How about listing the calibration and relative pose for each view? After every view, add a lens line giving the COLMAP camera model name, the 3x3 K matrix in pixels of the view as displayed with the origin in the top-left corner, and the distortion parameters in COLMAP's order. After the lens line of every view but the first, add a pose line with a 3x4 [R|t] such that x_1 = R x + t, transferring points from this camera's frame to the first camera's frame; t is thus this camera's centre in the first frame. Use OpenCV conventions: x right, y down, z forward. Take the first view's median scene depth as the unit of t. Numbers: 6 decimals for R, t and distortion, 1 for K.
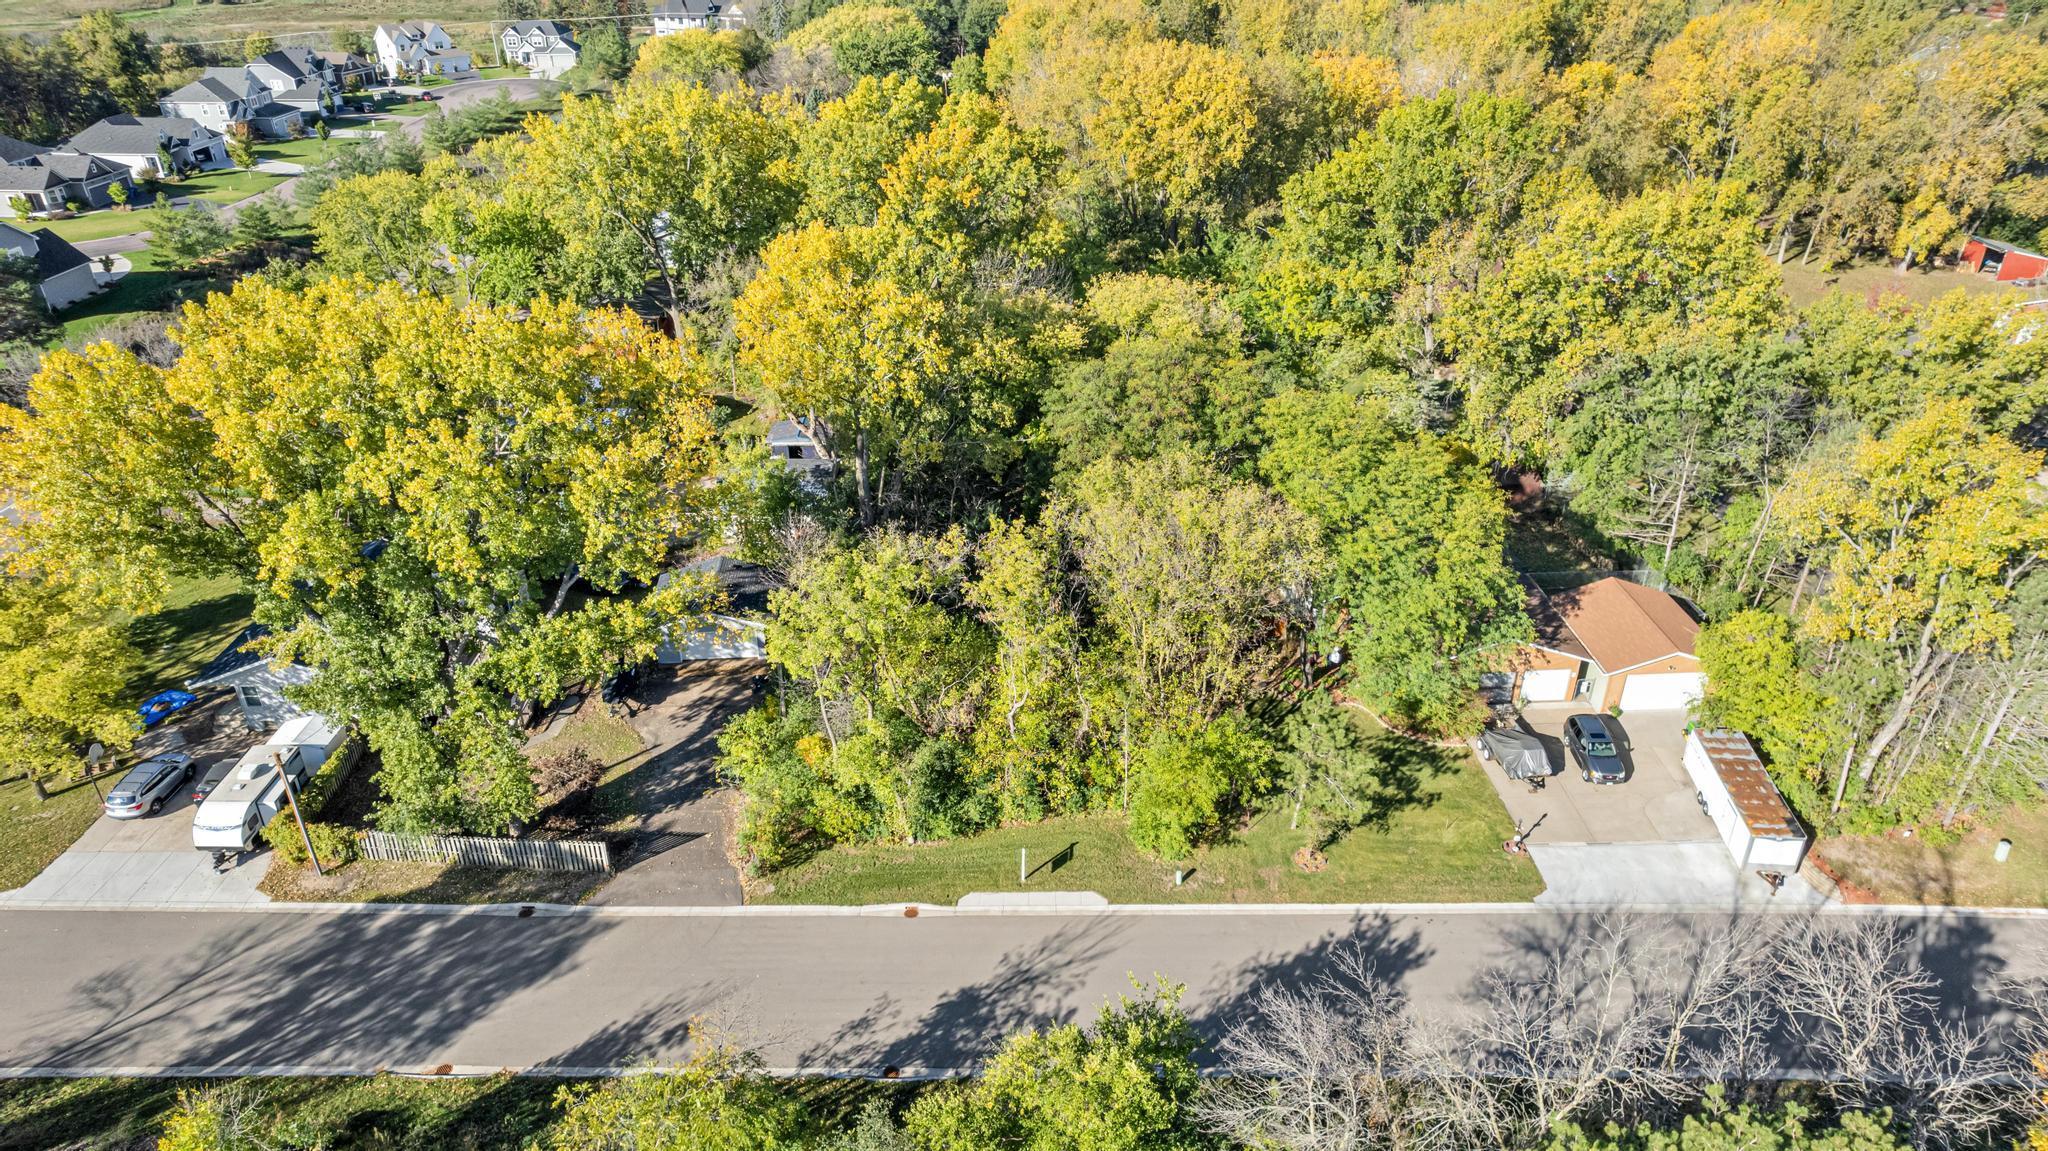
lens RADIAL K [[1315.9, 0, 1024.0], [0, 1315.9, 575.5], [0, 0, 1]] dist [-0.048776, 0.074741]
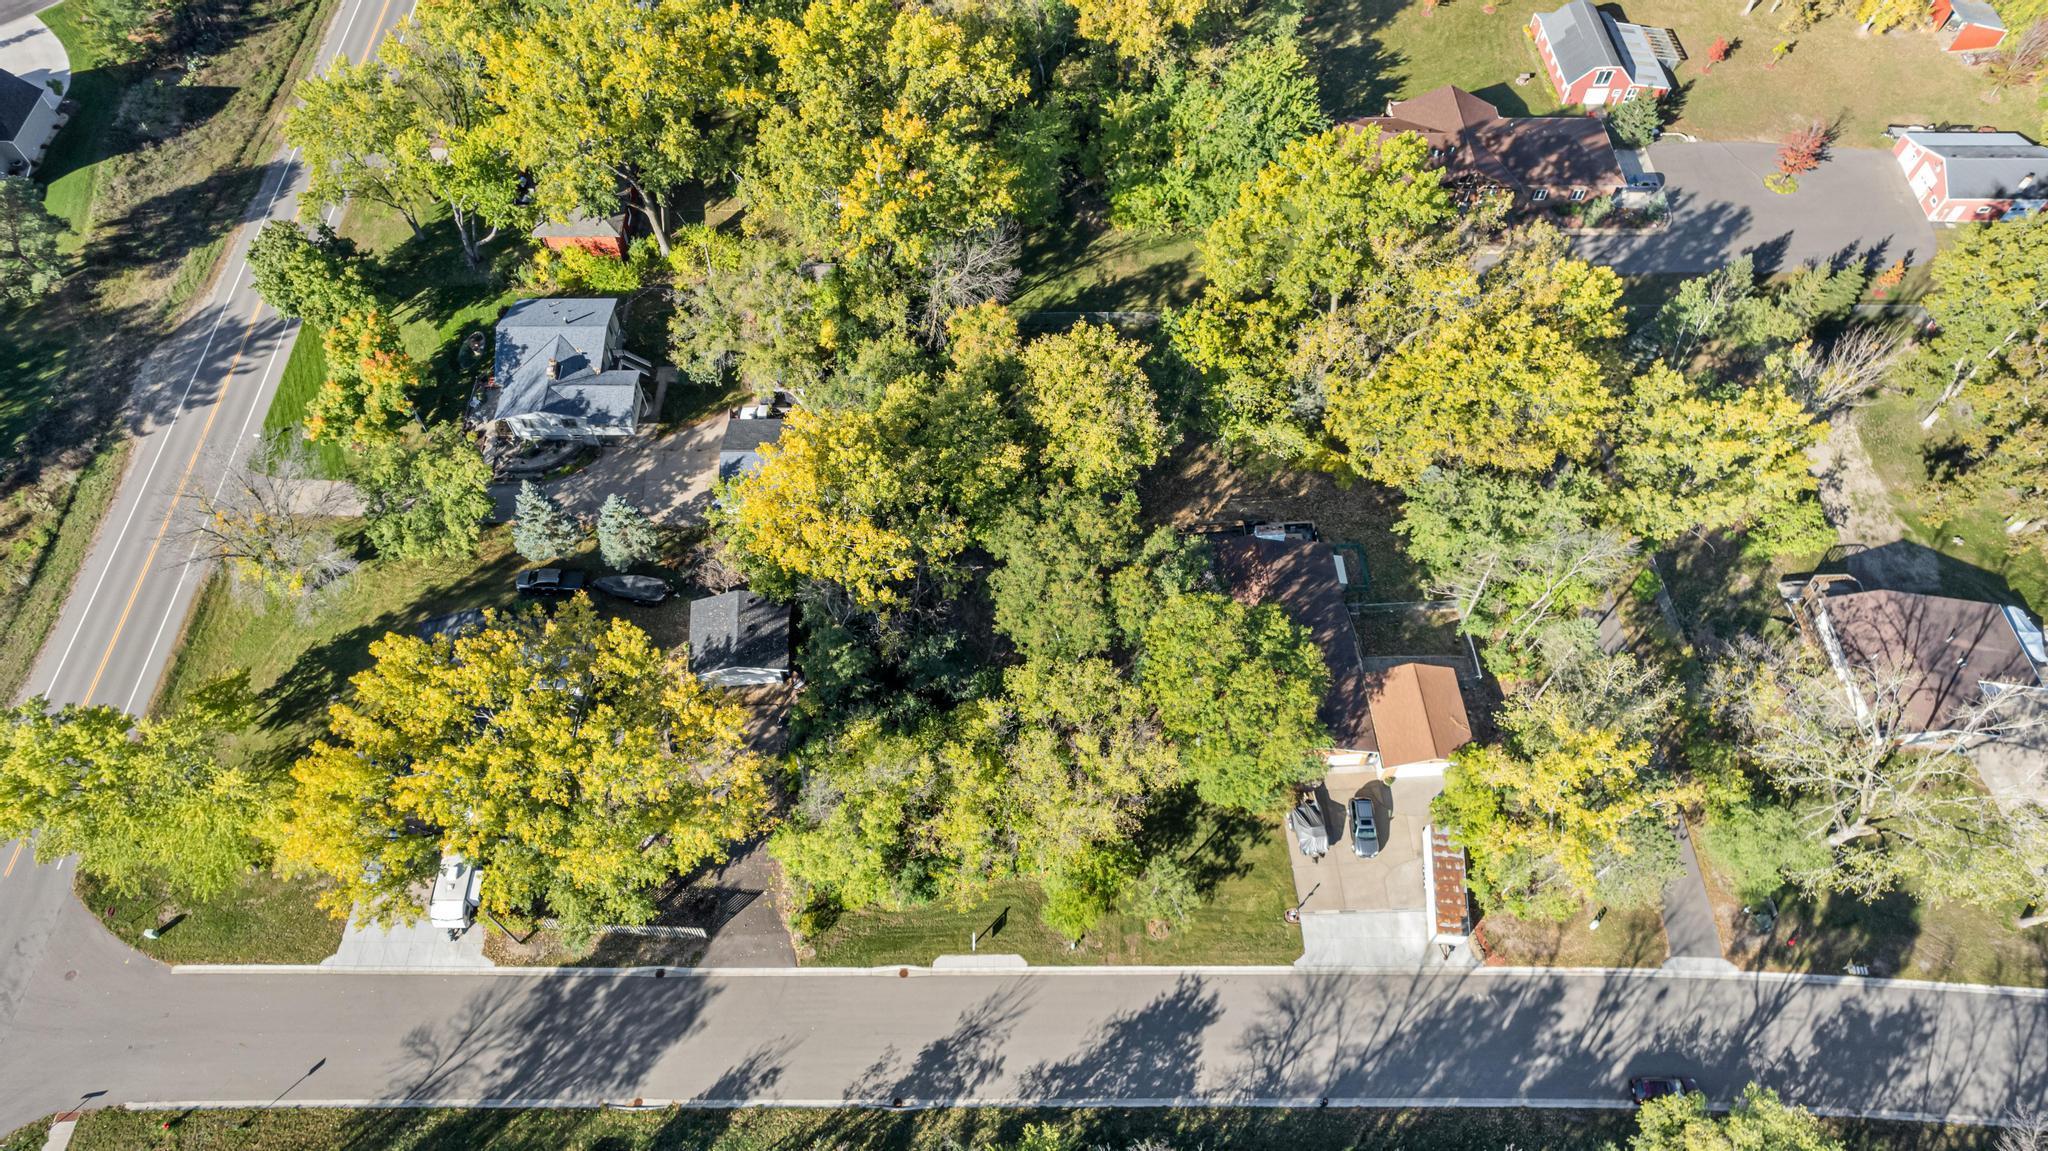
lens RADIAL K [[1315.9, 0, 1024.0], [0, 1315.9, 575.5], [0, 0, 1]] dist [-0.048776, 0.074741]
pose [[0.999811, -0.006482, 0.018308, 0.029359], [-0.003105, 0.877191, 0.480131, -0.799621], [-0.019172, -0.480097, 0.877006, -0.143322]]
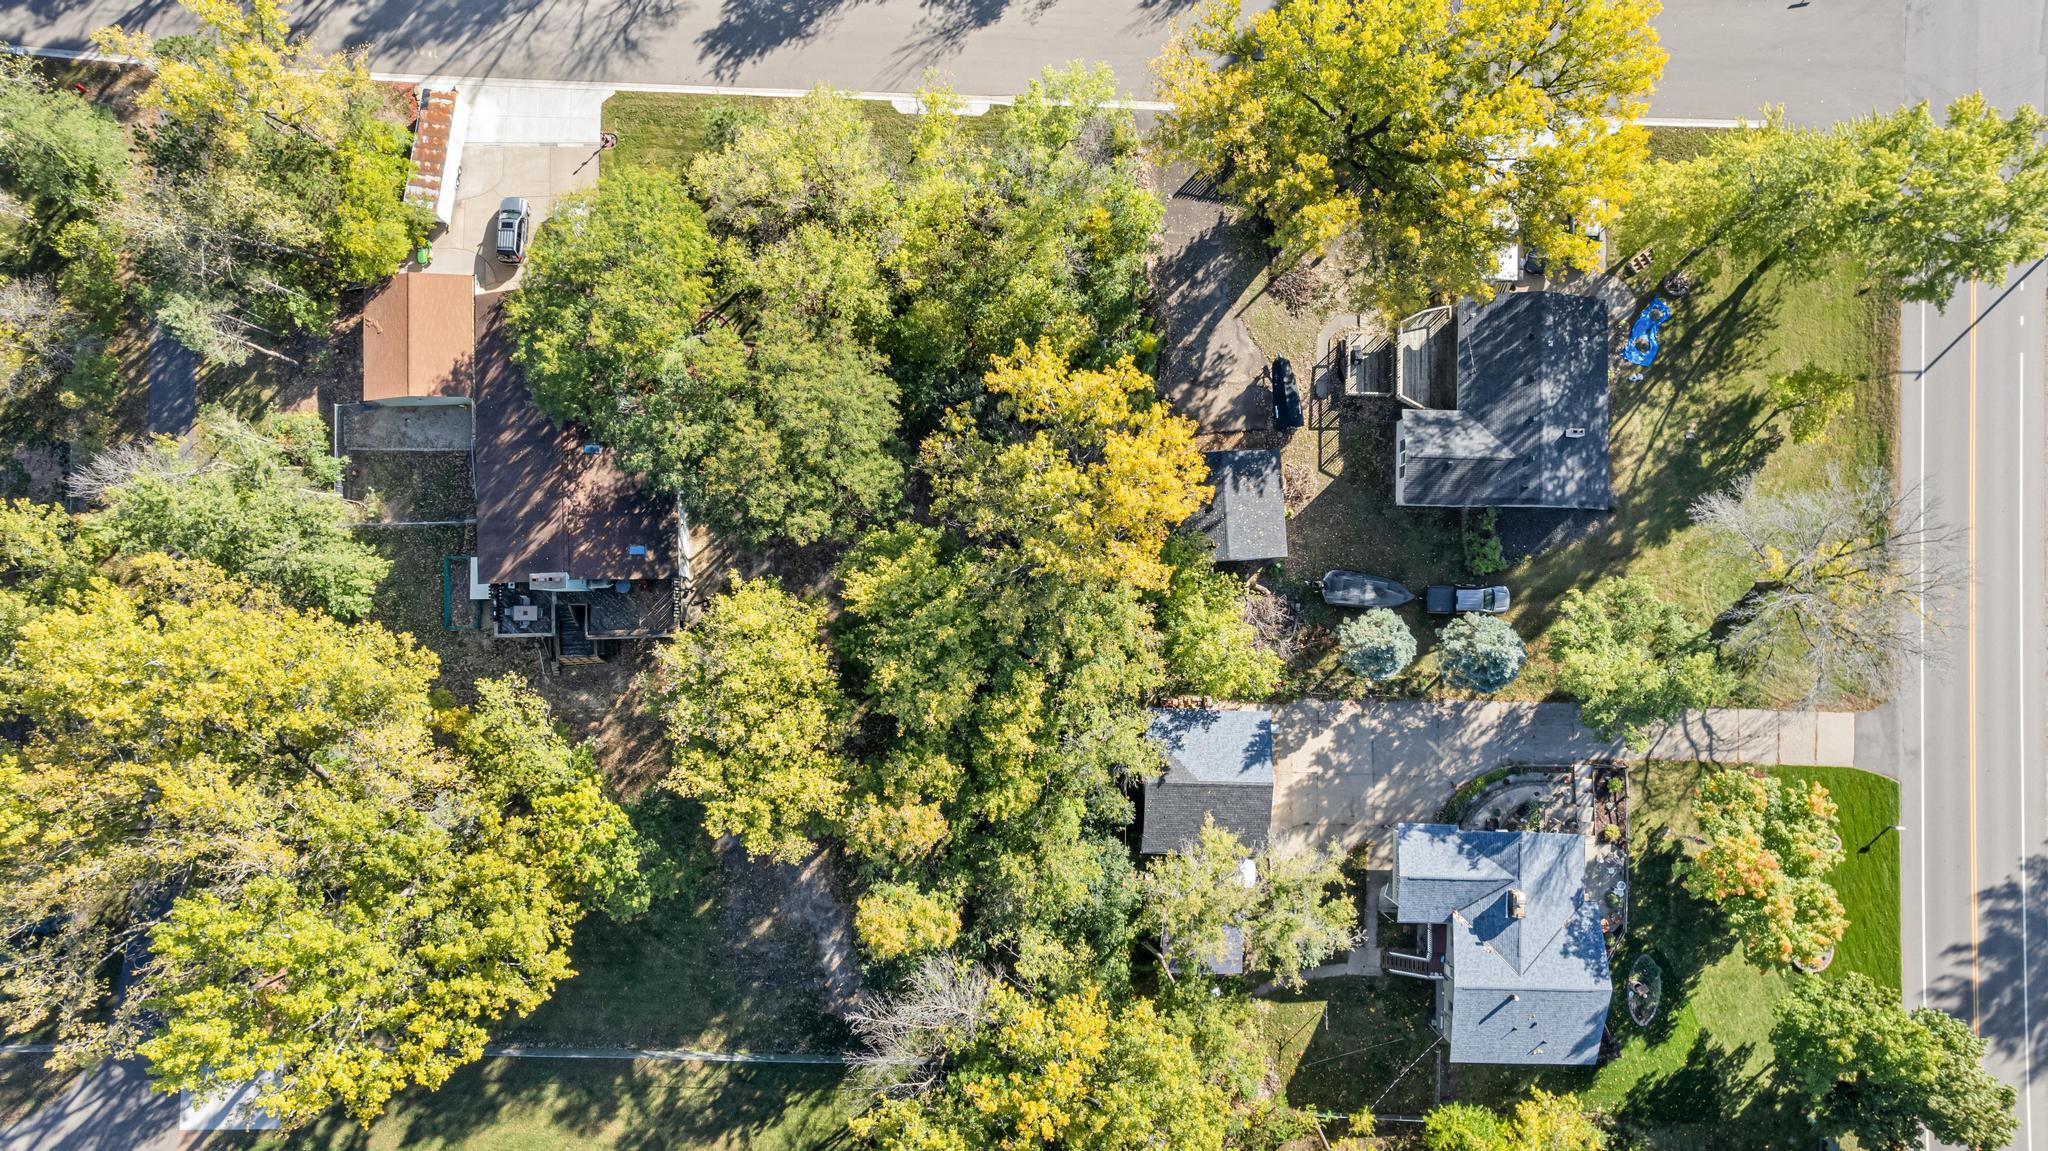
lens RADIAL K [[1399.1, 0, 1038.2], [0, 1399.1, 560.2], [0, 0, 1]] dist [-0.057561, 0.086496]
pose [[-0.999768, -0.020839, 0.005428, -0.109528], [0.014008, -0.437938, 0.898896, -1.249063], [-0.016355, 0.898763, 0.438129, 0.664793]]
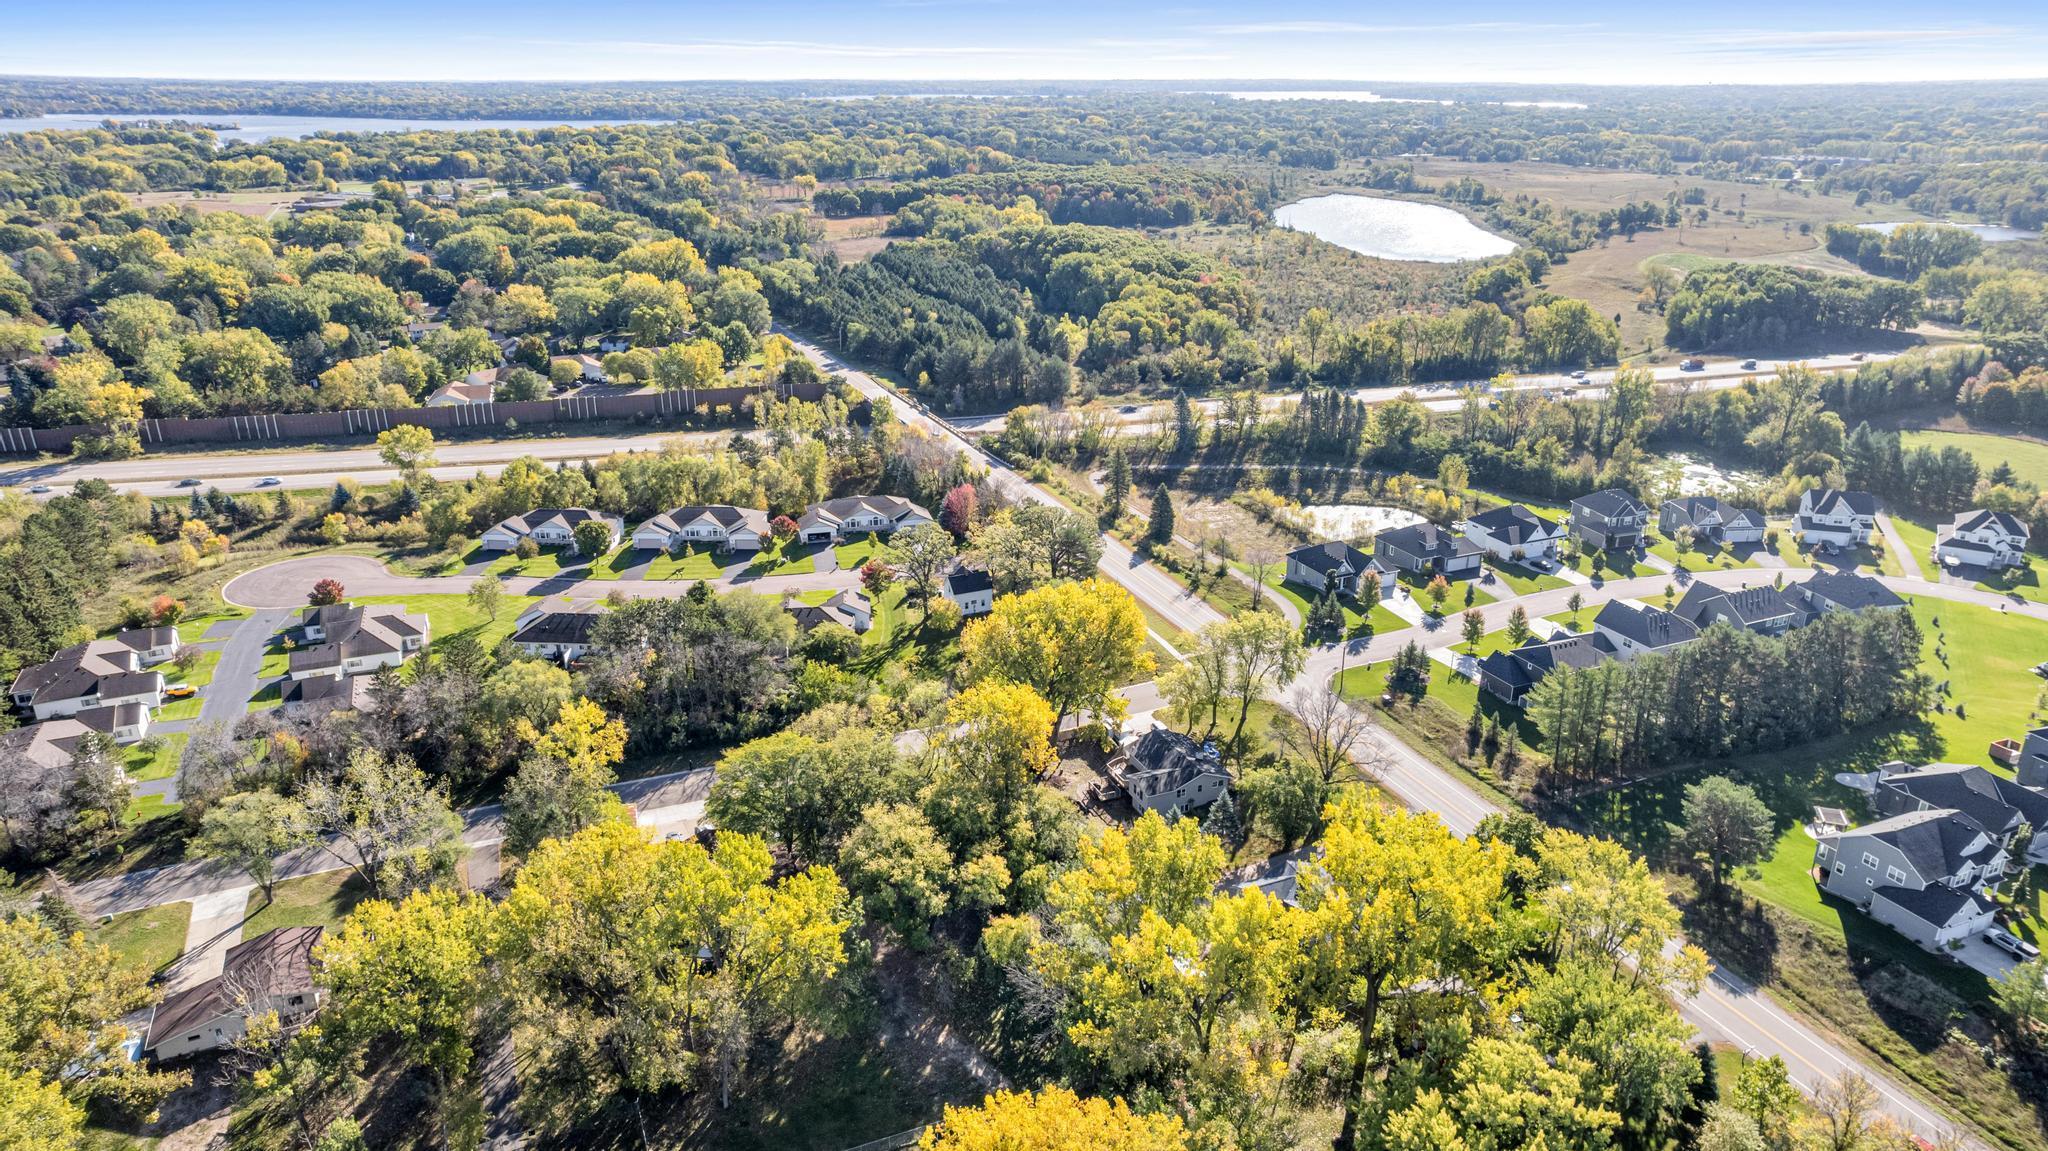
lens RADIAL K [[1333.1, 0, 1024.0], [0, 1333.1, 575.5], [0, 0, 1]] dist [0.000061, -0.000962]
pose [[-0.916531, 0.147428, -0.371801, 0.695207], [-0.188608, 0.660429, 0.726815, -2.180815], [0.352701, 0.736273, -0.577498, 2.323950]]
